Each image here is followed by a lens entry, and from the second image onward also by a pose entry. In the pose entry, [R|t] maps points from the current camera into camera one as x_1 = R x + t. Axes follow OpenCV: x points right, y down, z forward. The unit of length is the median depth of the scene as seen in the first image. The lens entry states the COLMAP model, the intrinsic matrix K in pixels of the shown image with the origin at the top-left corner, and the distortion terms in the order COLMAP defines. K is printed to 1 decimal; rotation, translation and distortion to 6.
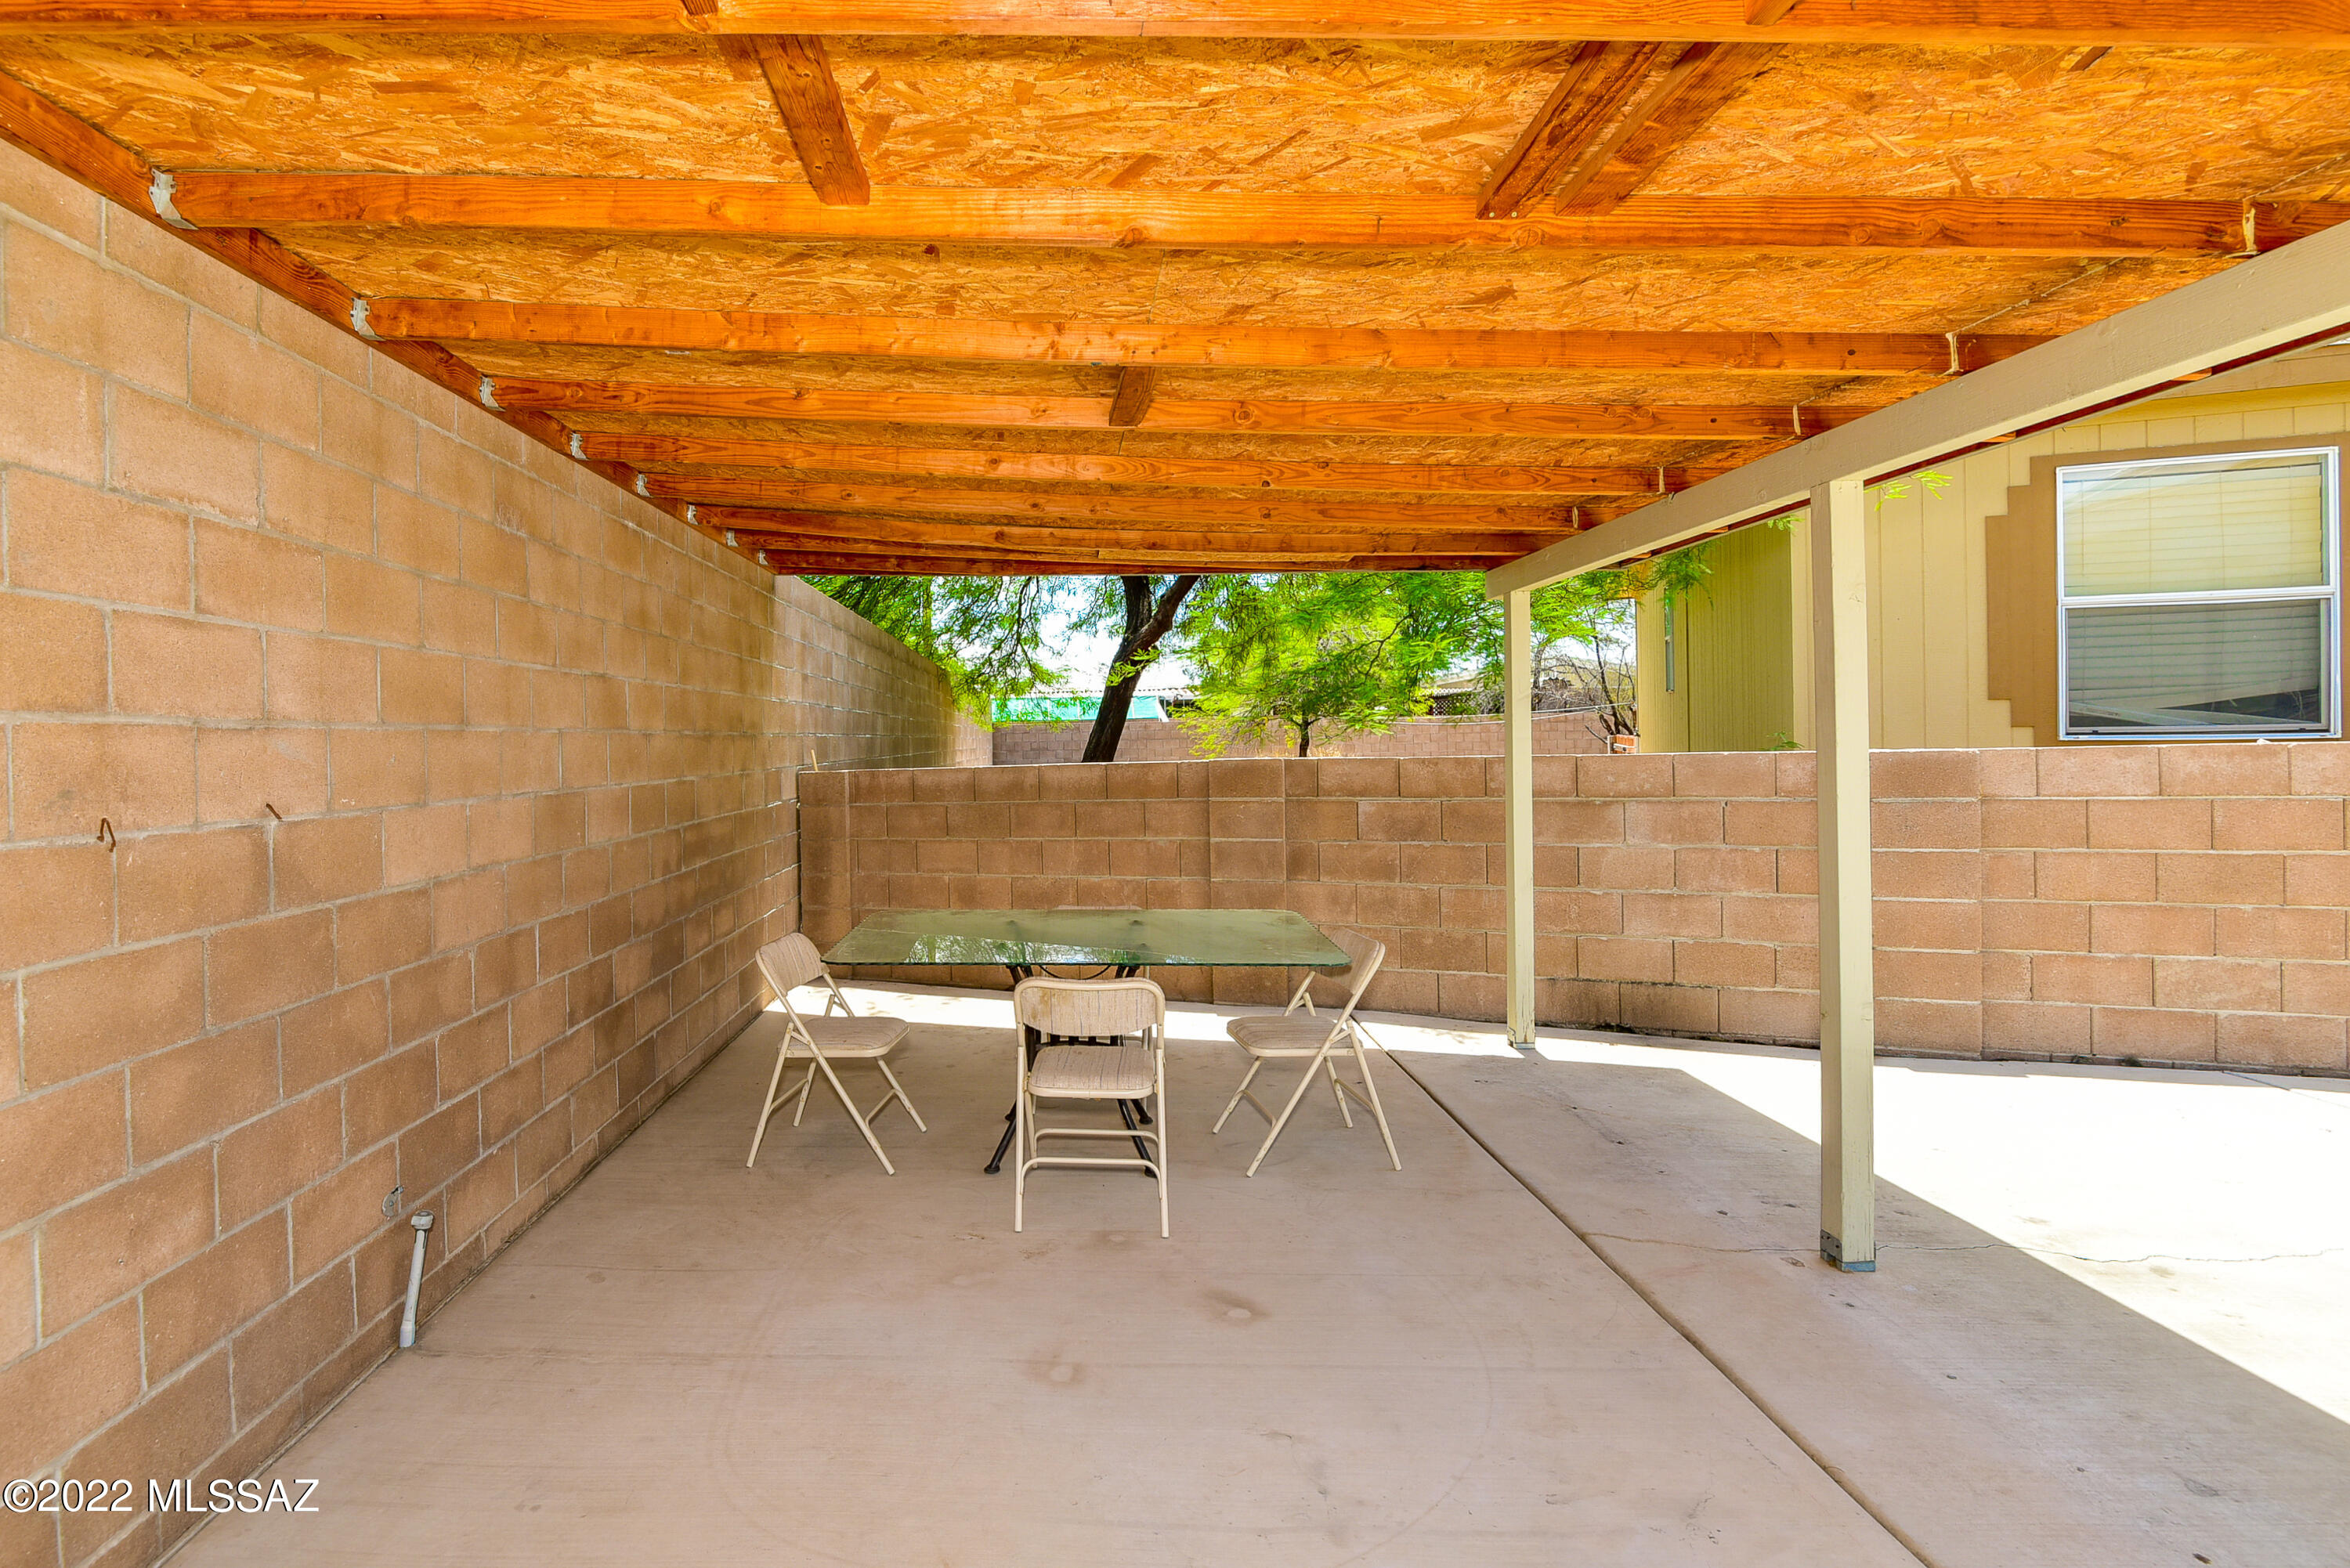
lens RADIAL K [[1154.1, 0, 981.9], [0, 1154.1, 765.1], [0, 0, 1]] dist [-0.021289, -0.000249]
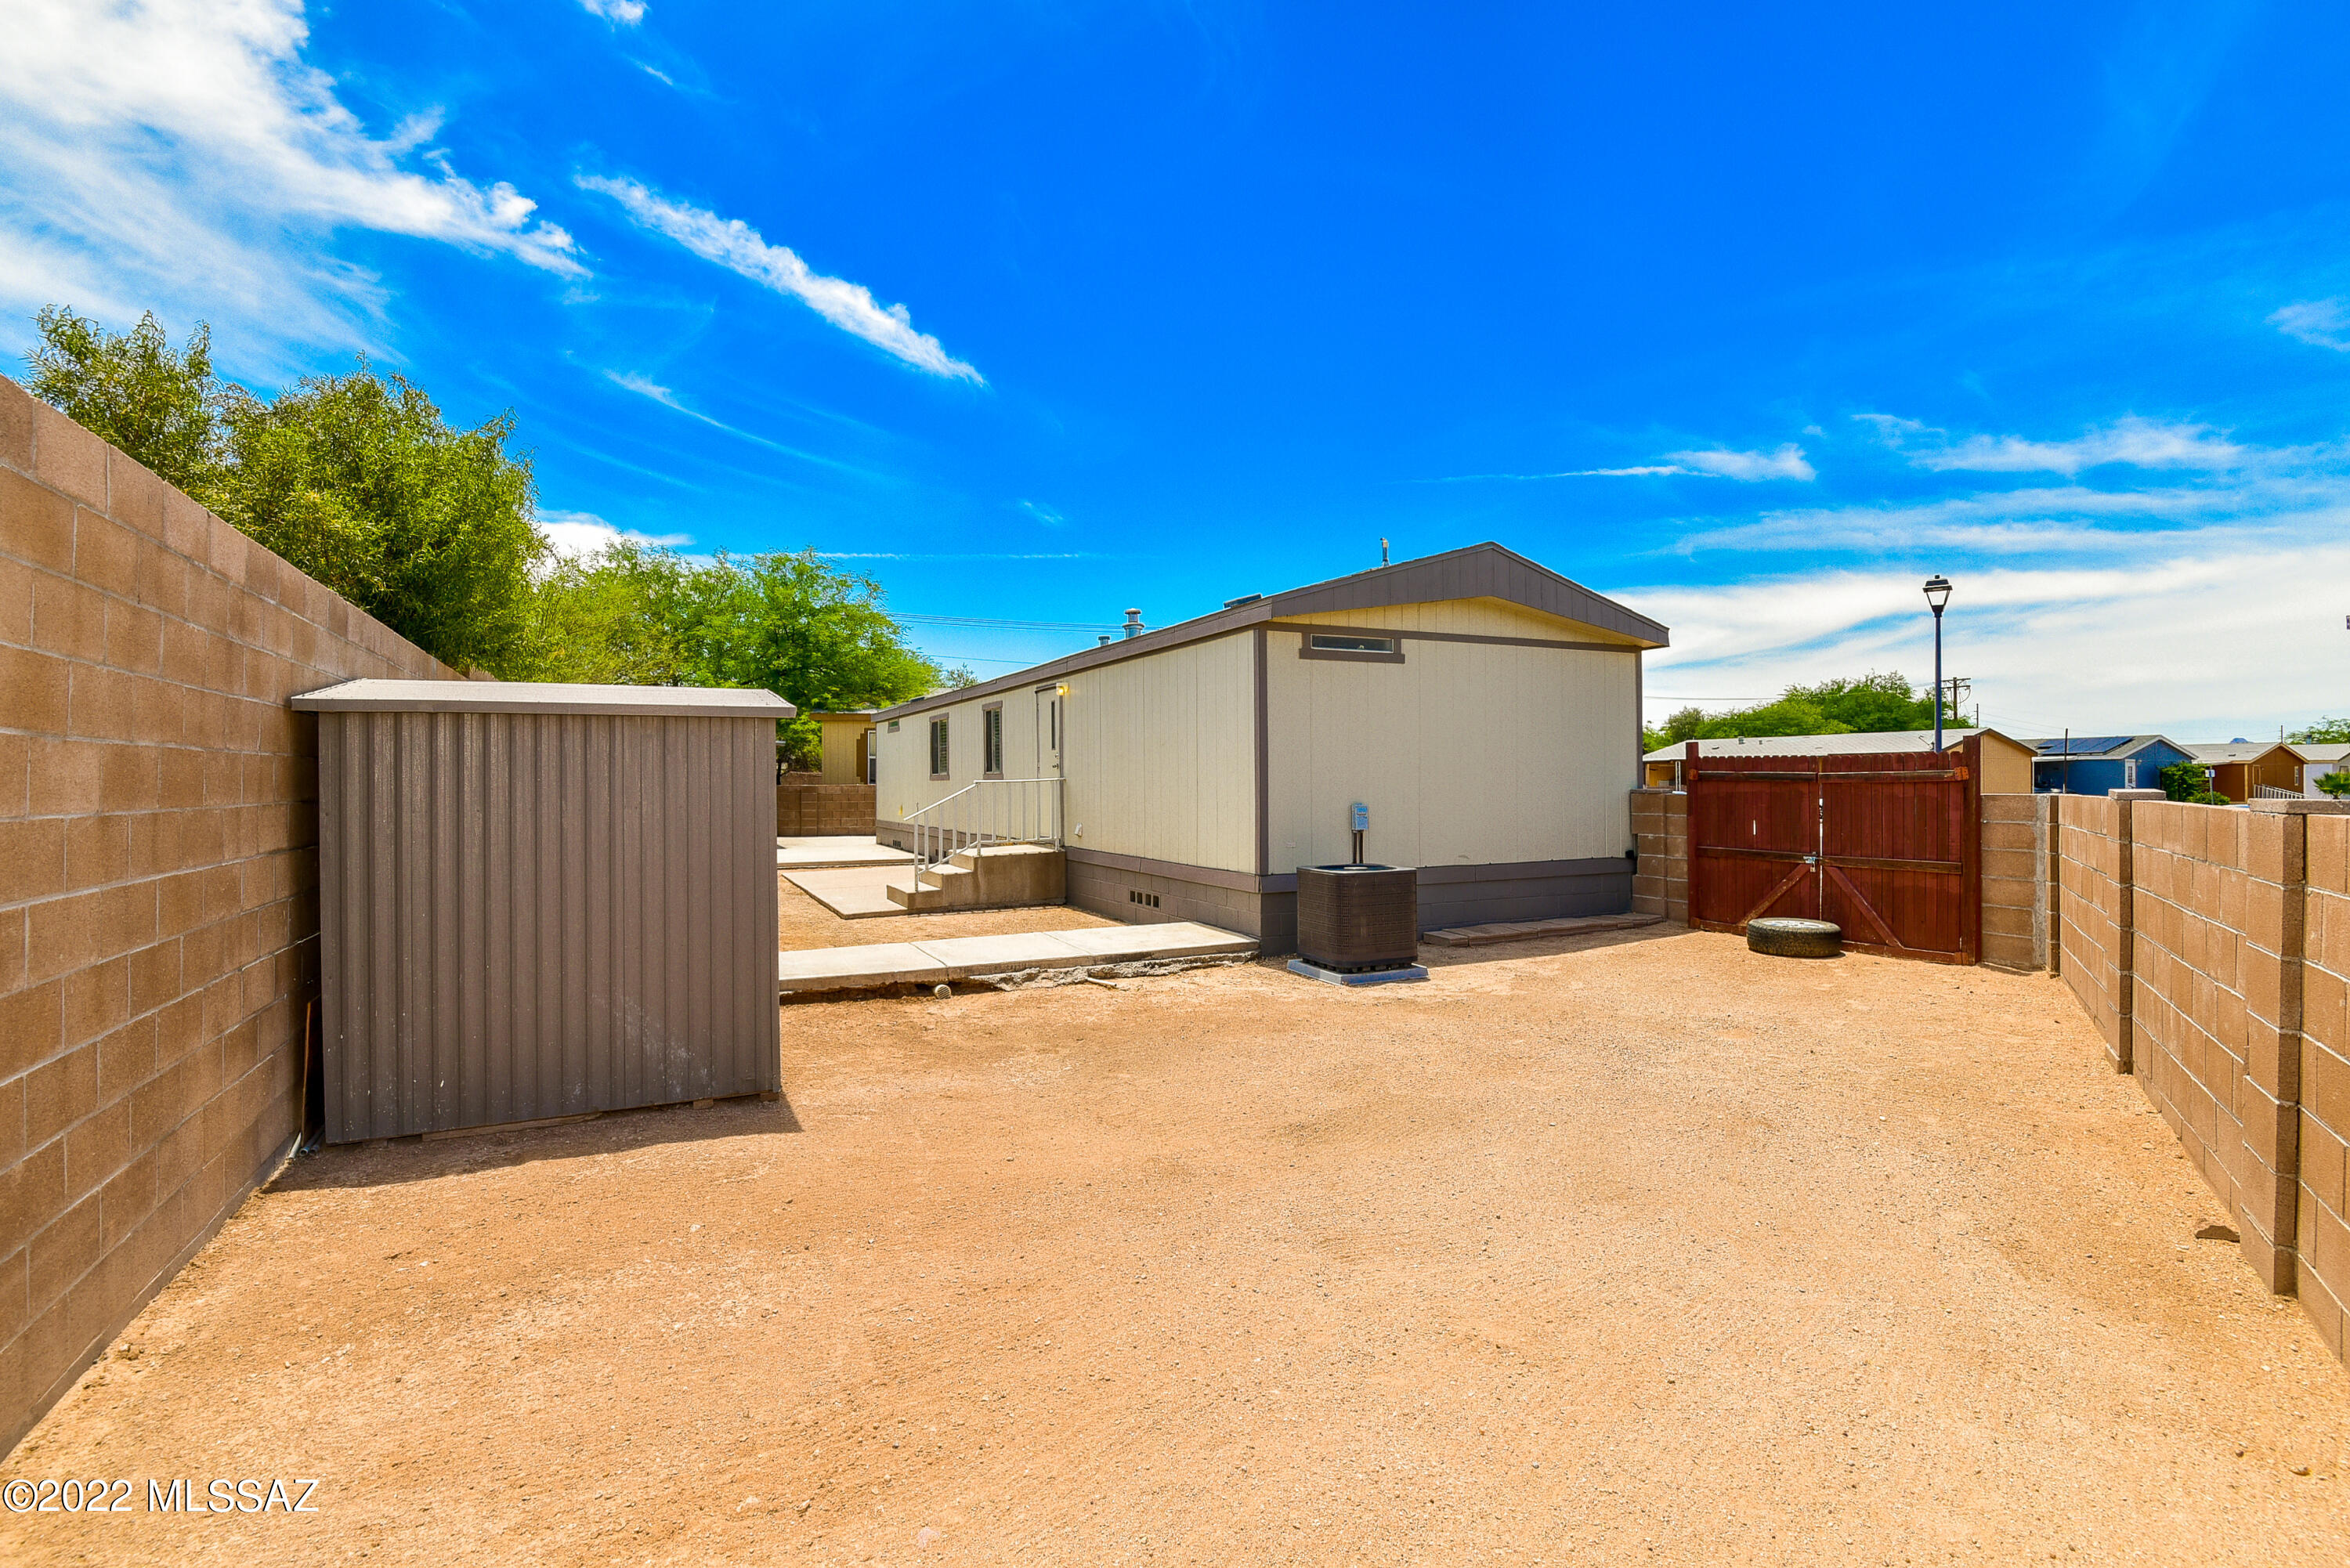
lens RADIAL K [[1089.4, 0, 1163.7], [0, 1089.4, 772.4], [0, 0, 1]] dist [-0.014385, -0.004834]
pose [[0.866639, 0.023195, 0.498395, -0.512701], [-0.006753, 0.999373, -0.034767, 0.135808], [-0.498889, 0.026764, 0.866252, -6.272603]]
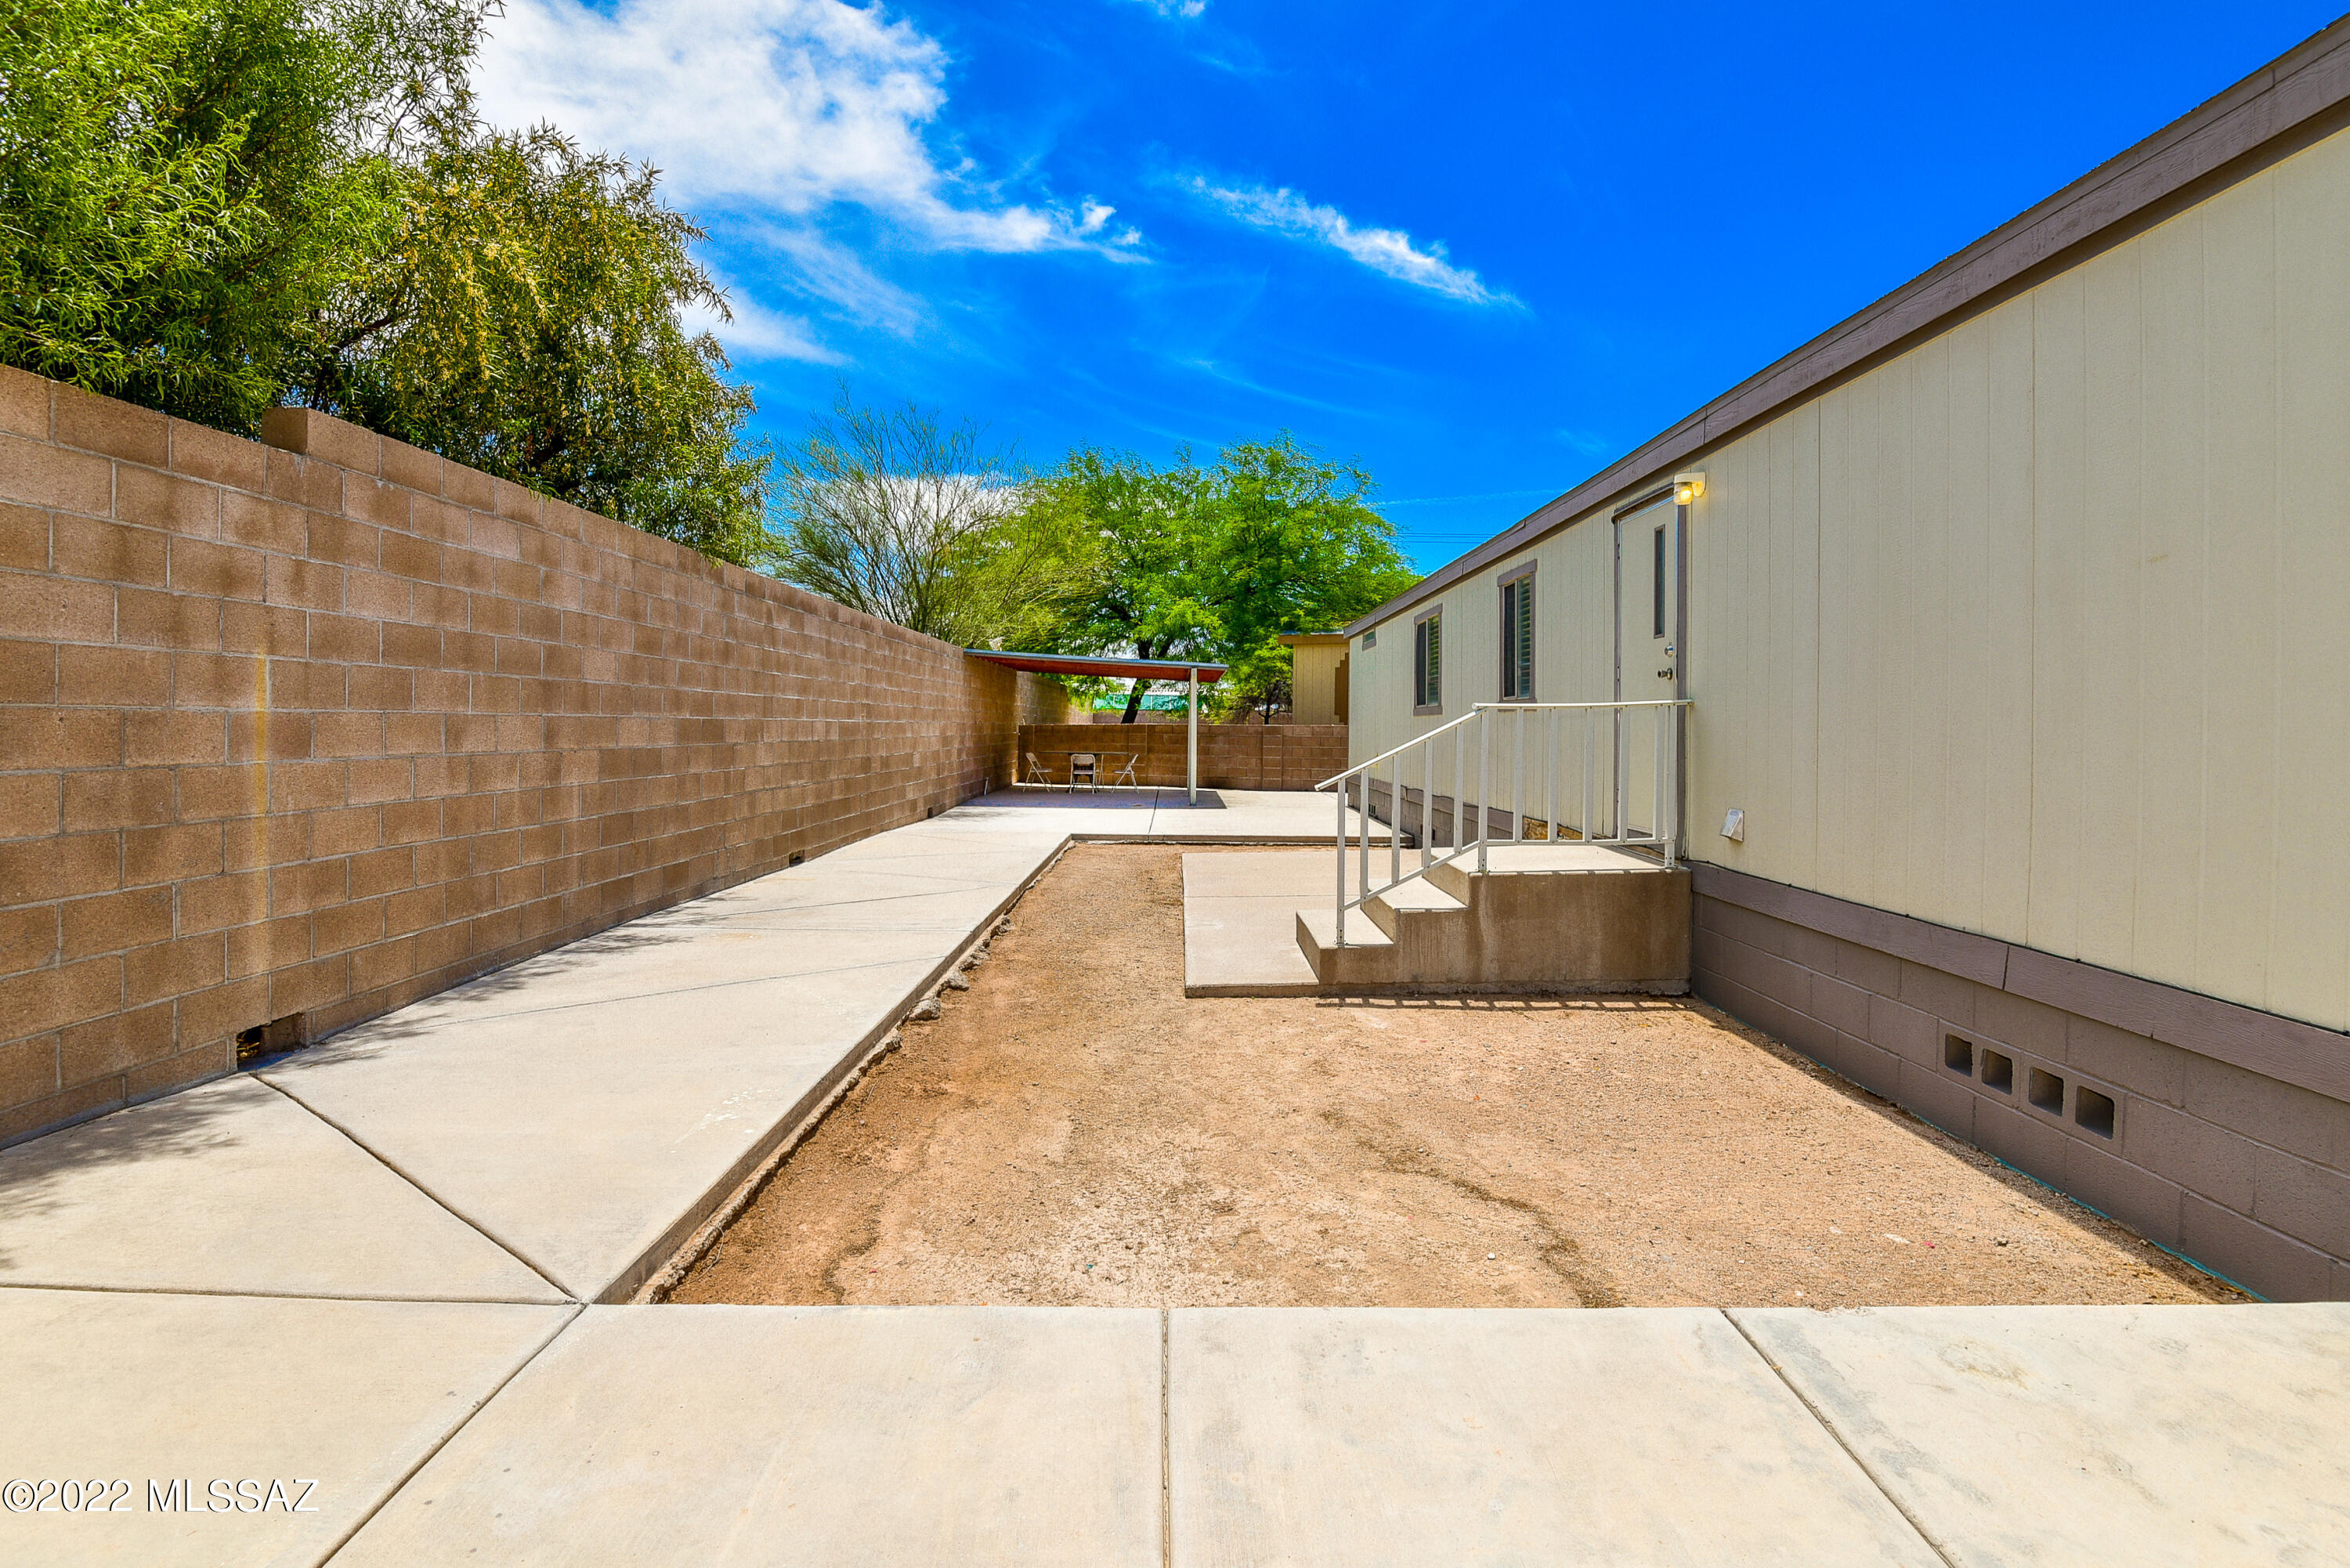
lens RADIAL K [[1089.0, 0, 1173.3], [0, 1089.0, 739.2], [0, 0, 1]] dist [-0.021867, -0.000229]
pose [[0.997493, 0.029642, 0.064263, 0.181018], [-0.029168, 0.999540, -0.008306, 0.121251], [-0.064480, 0.006411, 0.997898, -4.450733]]
